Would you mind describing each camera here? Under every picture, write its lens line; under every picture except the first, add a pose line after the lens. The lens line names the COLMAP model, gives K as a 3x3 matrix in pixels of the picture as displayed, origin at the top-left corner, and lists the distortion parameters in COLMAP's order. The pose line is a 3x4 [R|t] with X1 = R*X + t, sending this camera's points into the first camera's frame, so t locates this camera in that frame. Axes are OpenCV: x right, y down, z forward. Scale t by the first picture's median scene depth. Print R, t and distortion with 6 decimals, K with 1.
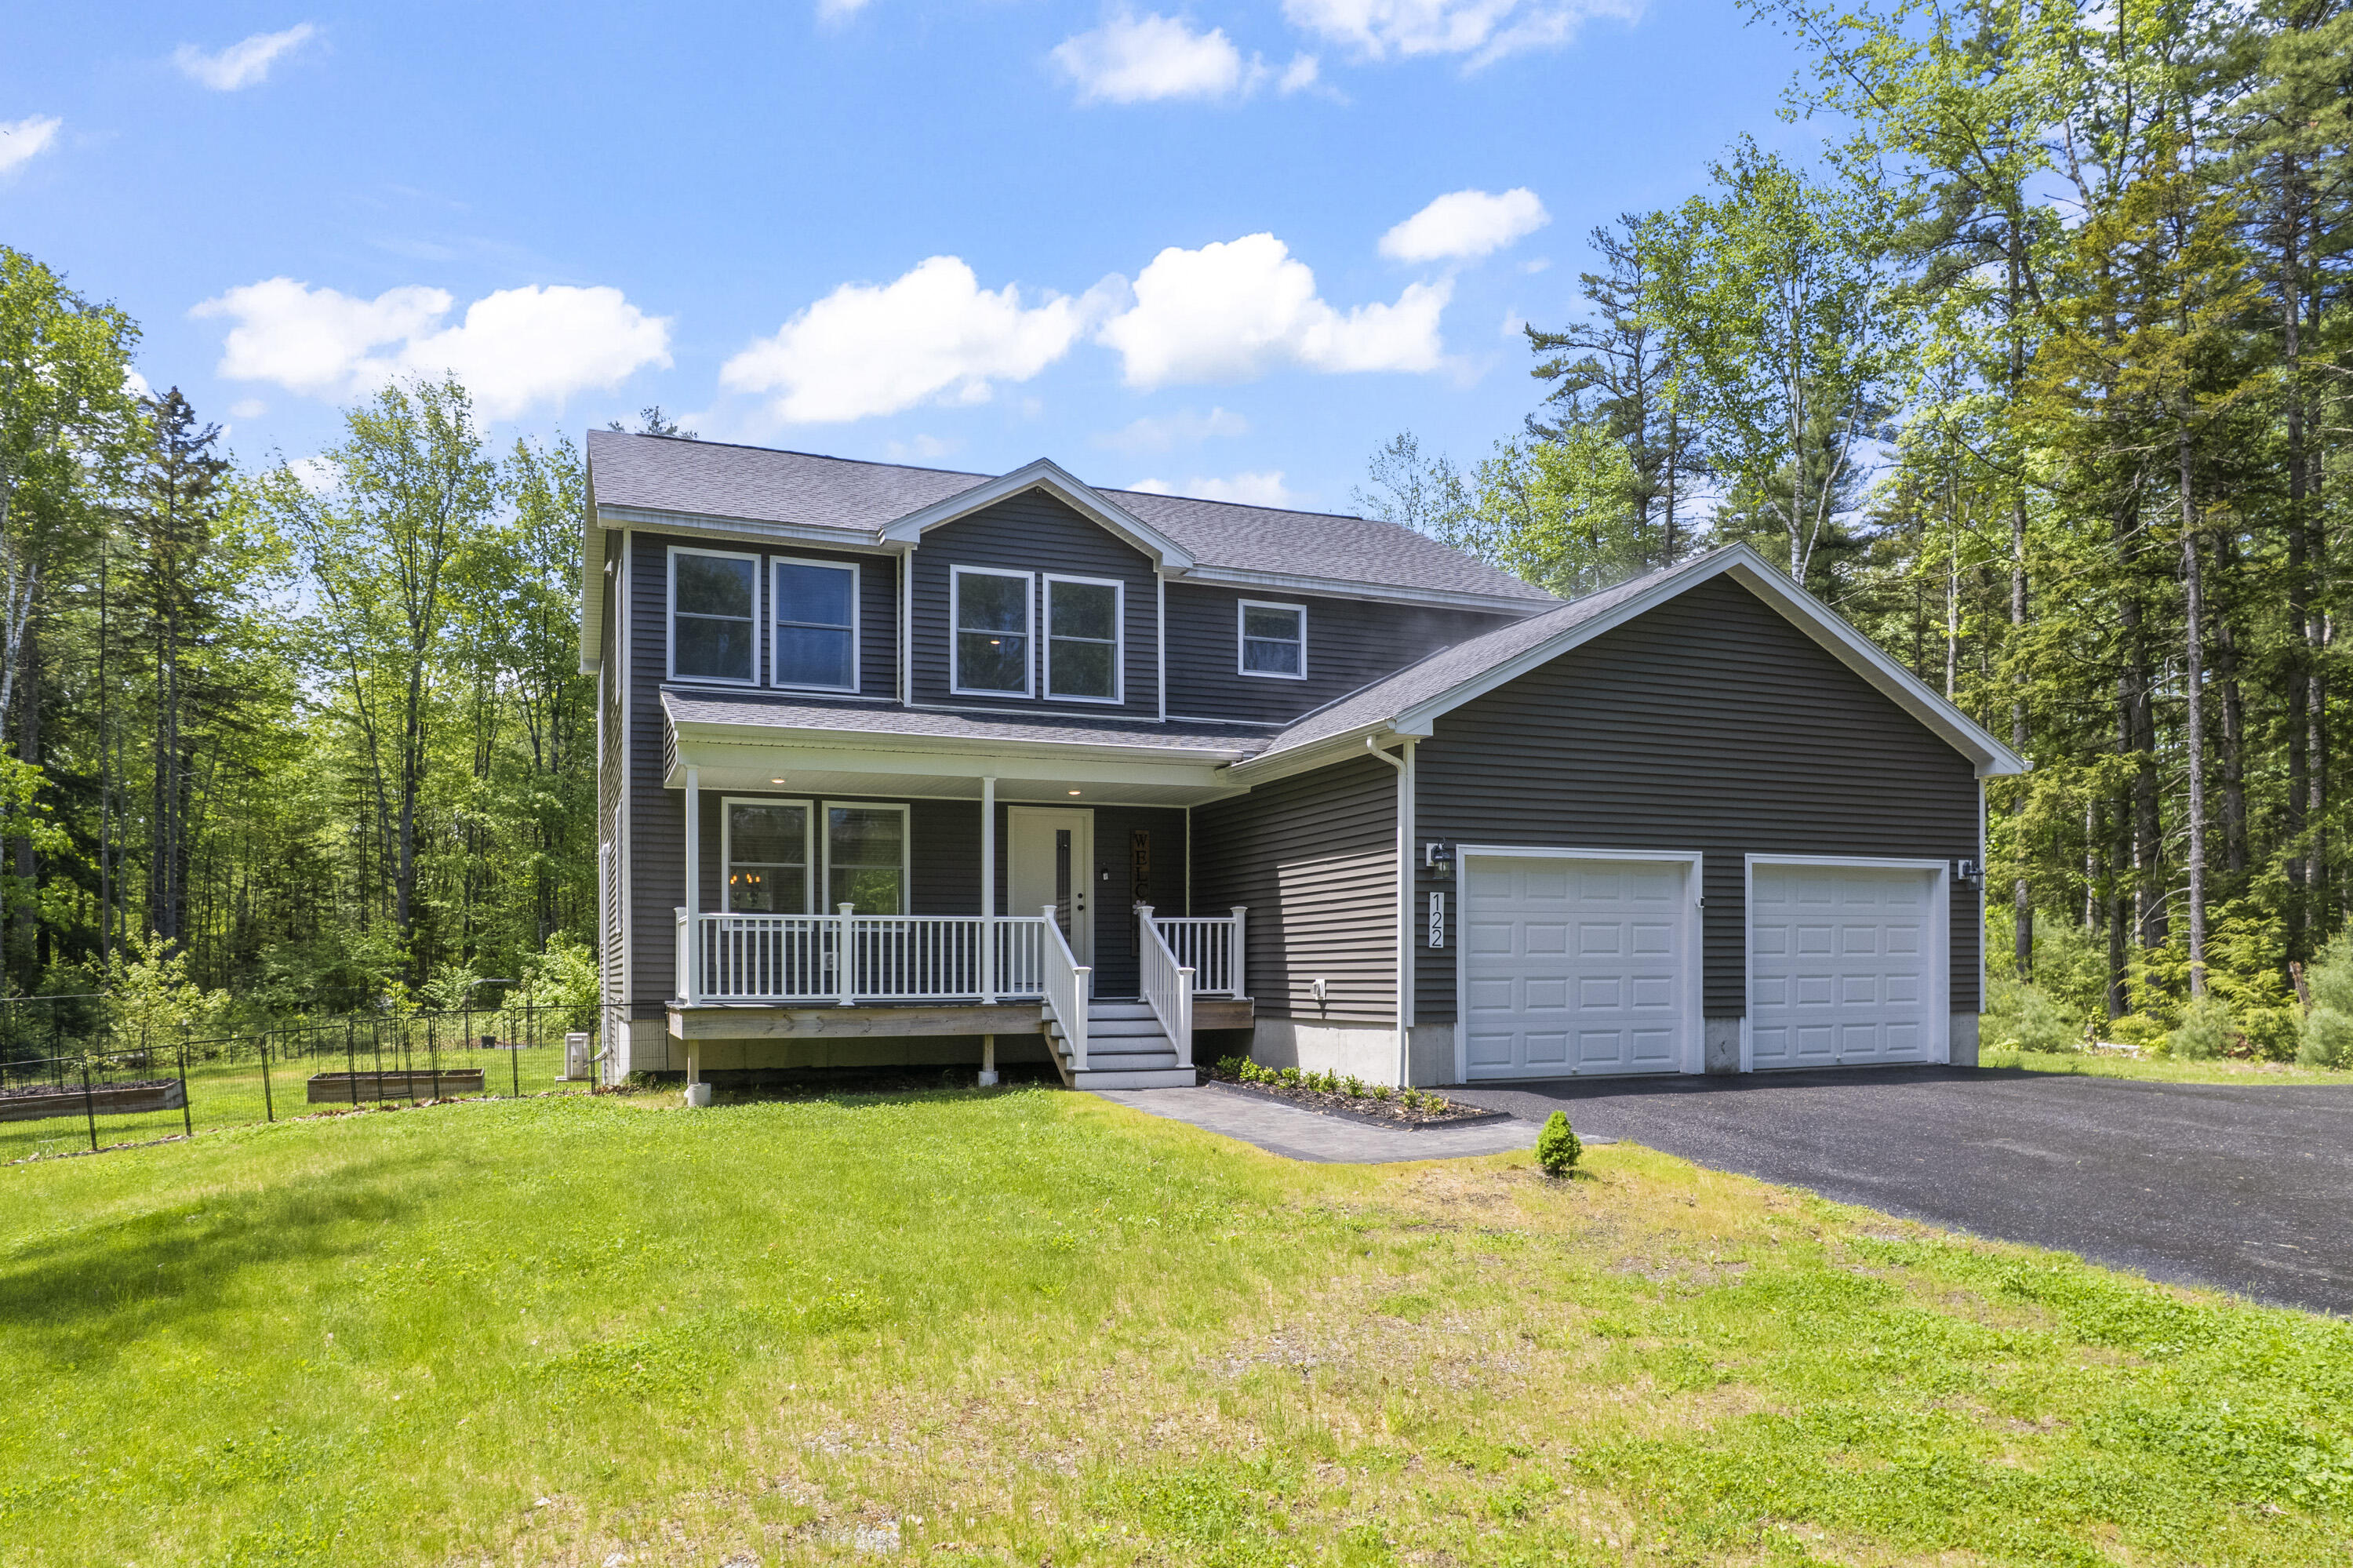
lens RADIAL K [[1508.0, 0, 1183.5], [0, 1508.0, 920.6], [0, 0, 1]] dist [-0.031729, 0.017047]
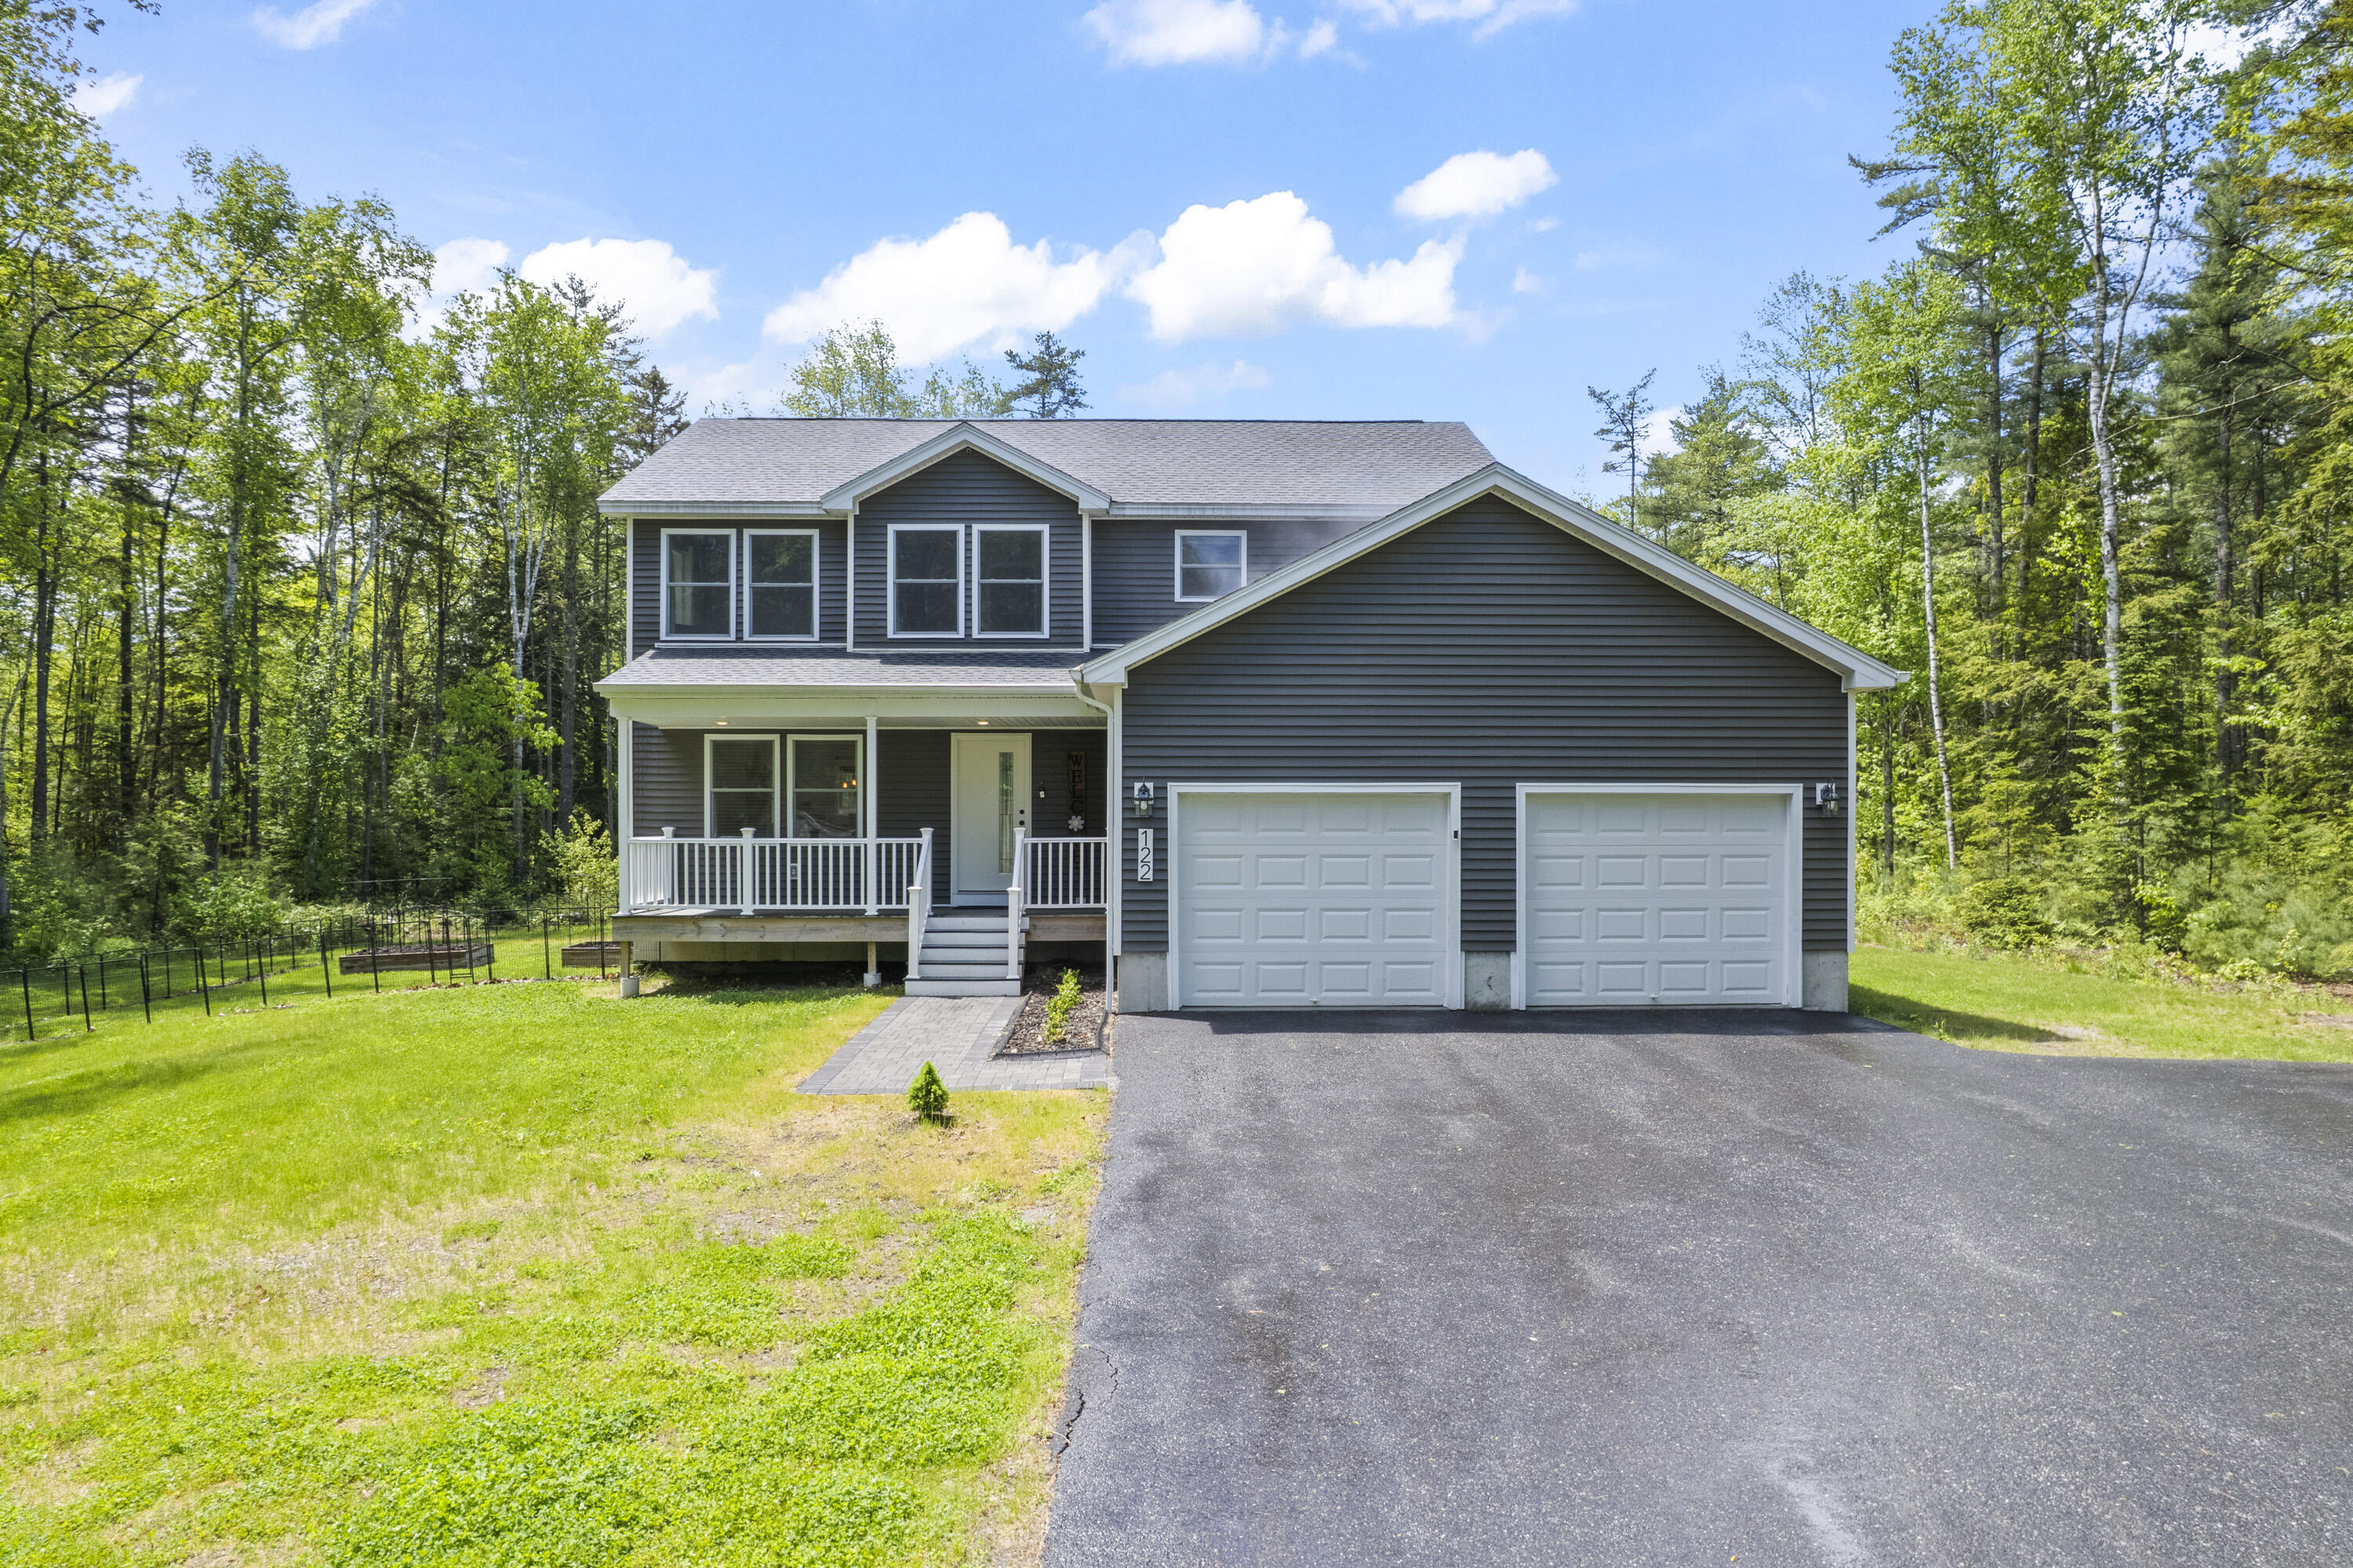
lens RADIAL K [[1508.0, 0, 1185.1], [0, 1508.0, 783.2], [0, 0, 1]] dist [-0.031729, 0.017047]
pose [[0.931886, -0.003920, -0.362731, 0.478991], [0.005492, 0.999979, 0.003304, -0.044494], [0.362711, -0.005071, 0.931888, 0.020816]]
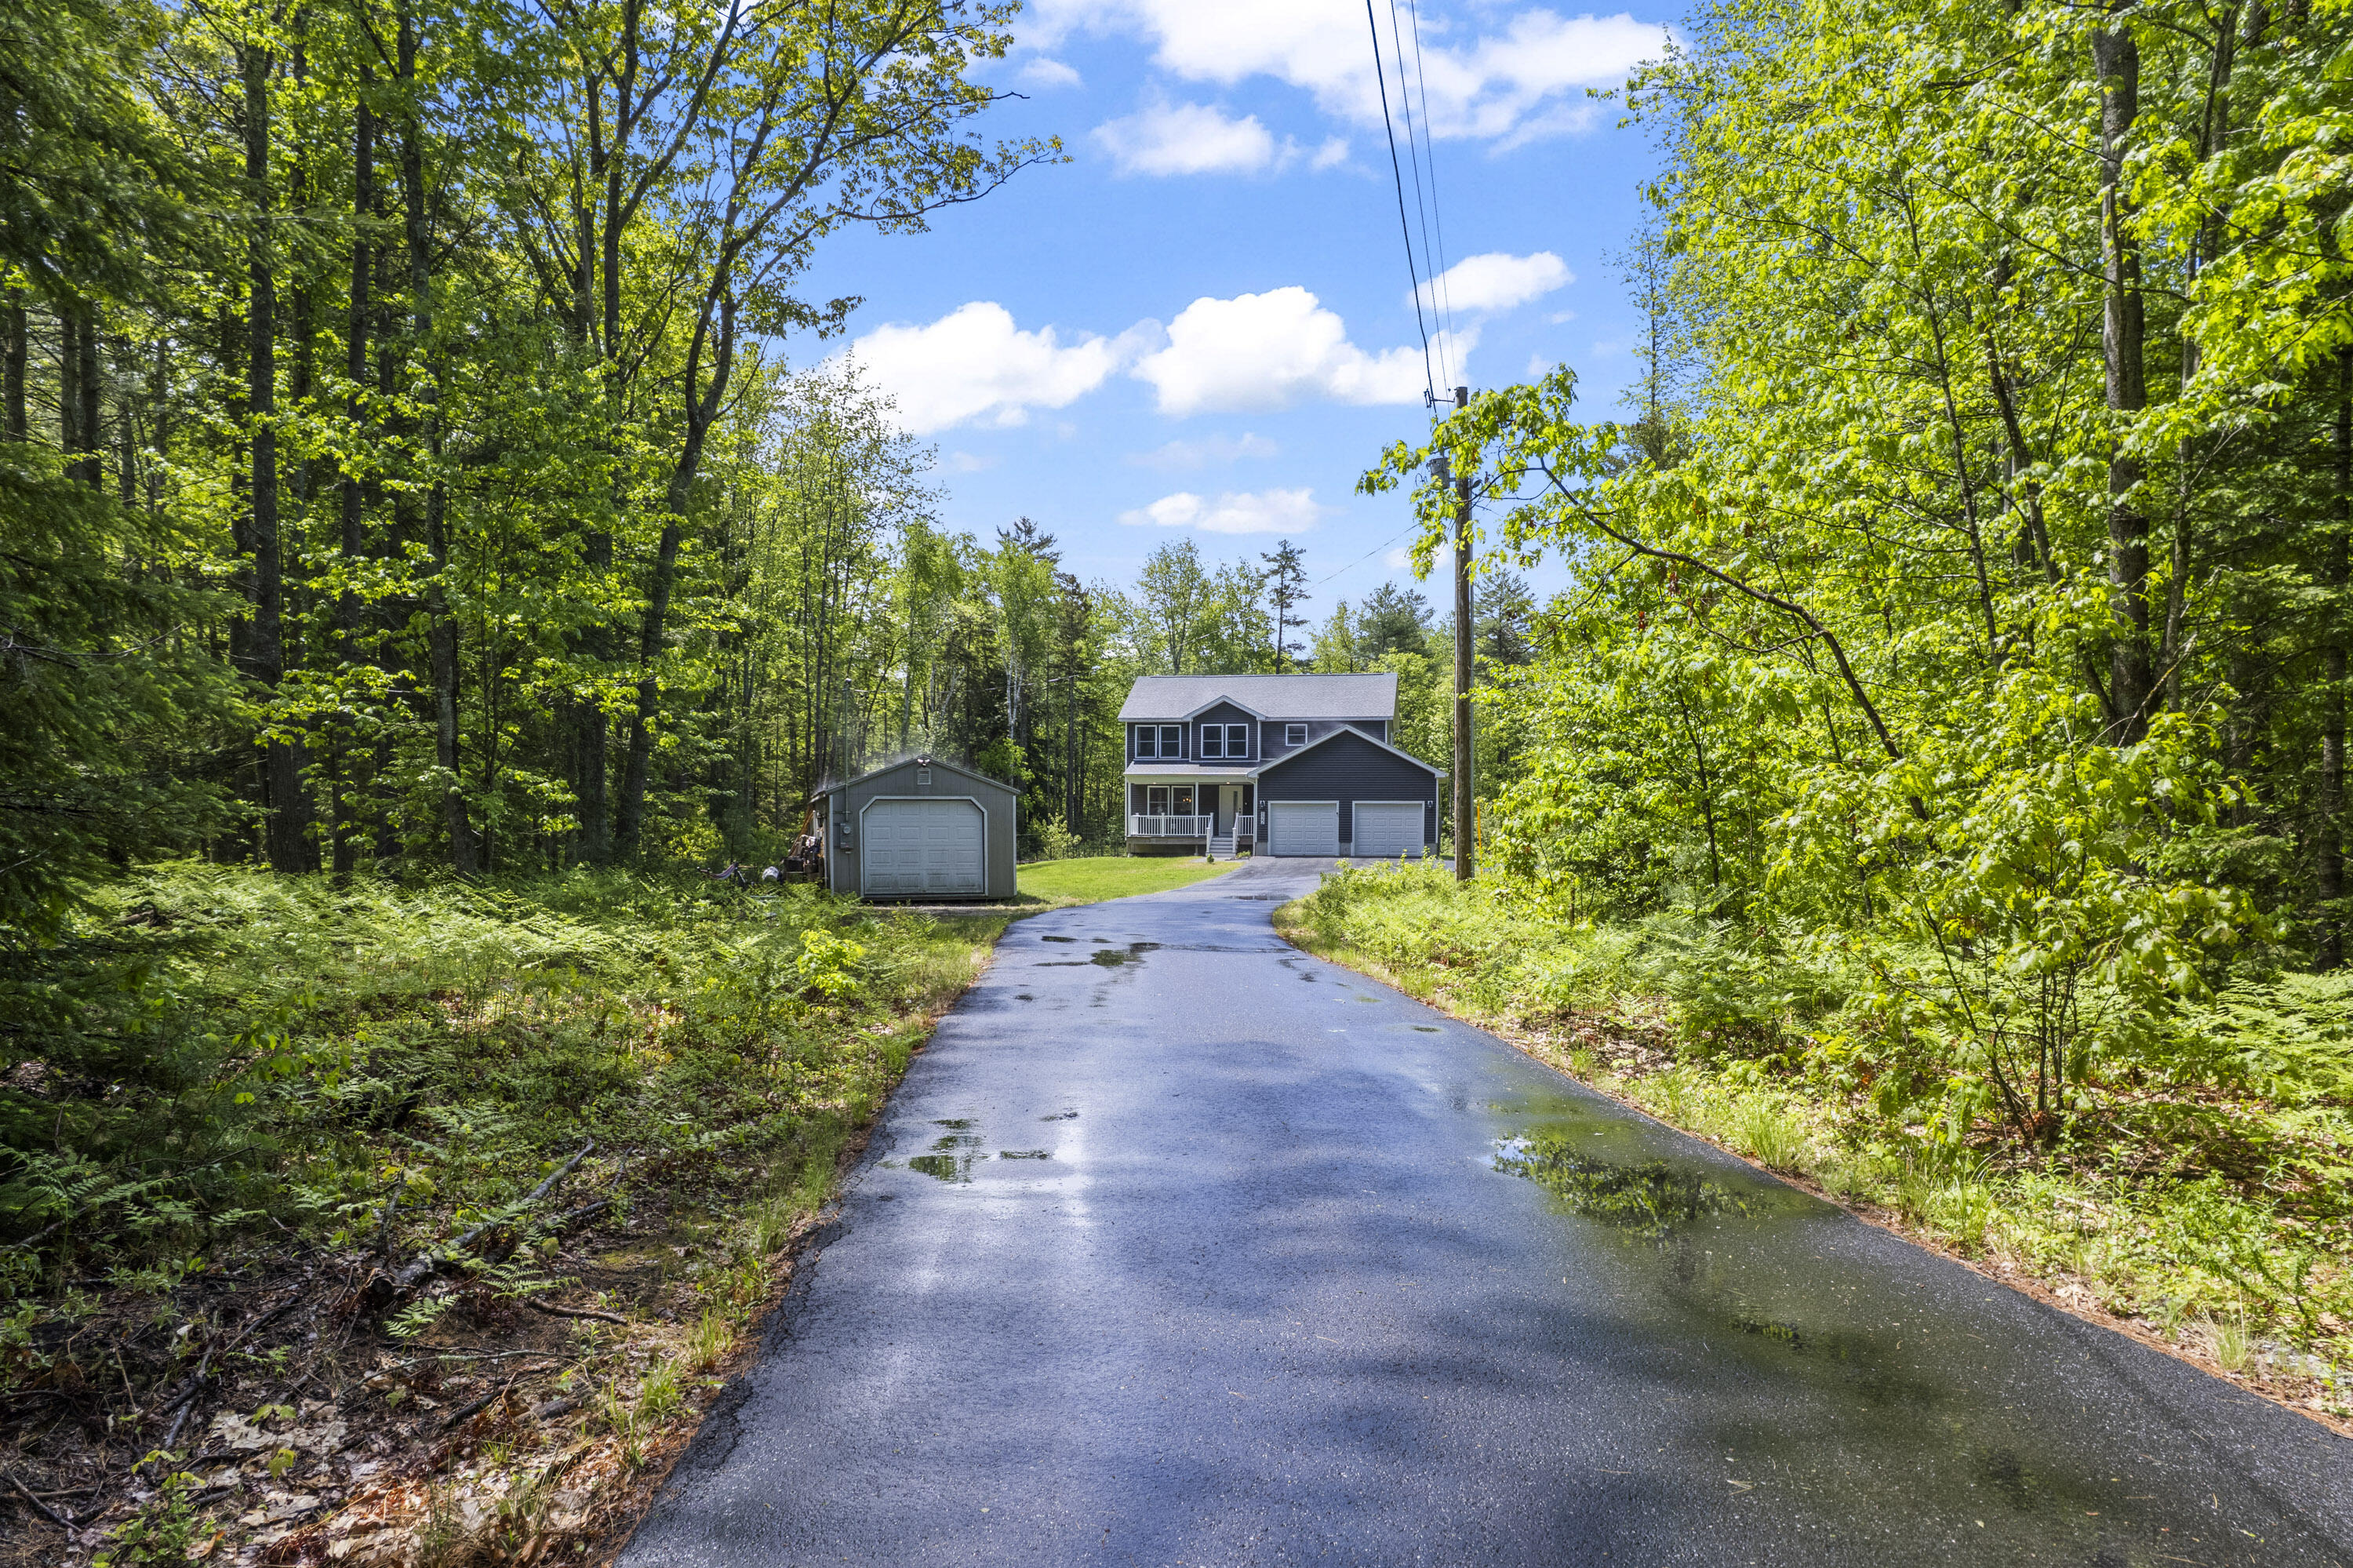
lens RADIAL K [[1508.0, 0, 1175.2], [0, 1508.0, 787.7], [0, 0, 1]] dist [-0.031729, 0.017047]
pose [[0.841214, -0.001642, -0.540701, 1.944296], [0.000086, 0.999996, -0.002903, -0.062891], [0.540703, 0.002395, 0.841210, -2.372204]]
